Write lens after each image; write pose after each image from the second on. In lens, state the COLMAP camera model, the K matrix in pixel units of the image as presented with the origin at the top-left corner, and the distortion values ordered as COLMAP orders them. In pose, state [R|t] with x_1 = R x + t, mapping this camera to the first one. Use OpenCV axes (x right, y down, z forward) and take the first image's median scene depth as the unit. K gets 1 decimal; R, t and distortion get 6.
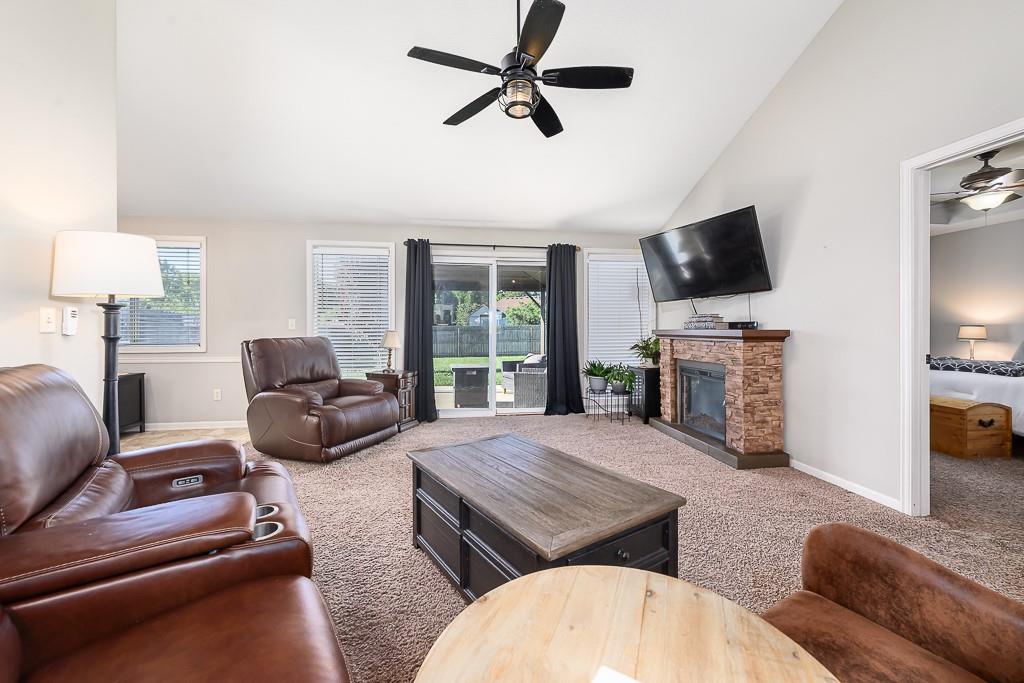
lens RADIAL K [[410.1, 0, 509.7], [0, 410.1, 328.2], [0, 0, 1]] dist [0.001806, 0.000186]
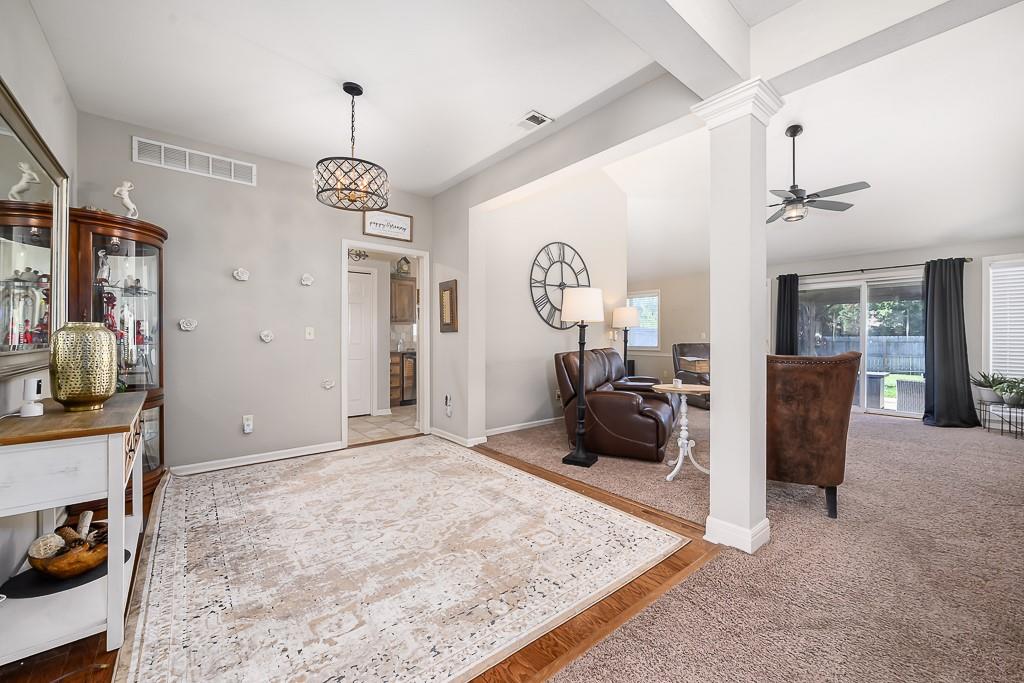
lens RADIAL K [[406.3, 0, 515.9], [0, 406.3, 337.7], [0, 0, 1]] dist [0.000623, 0.000057]
pose [[0.516226, 0.005524, -0.856435, 0.574487], [-0.004244, 0.999983, 0.003891, -0.003691], [0.856442, 0.001626, 0.516241, -0.603743]]
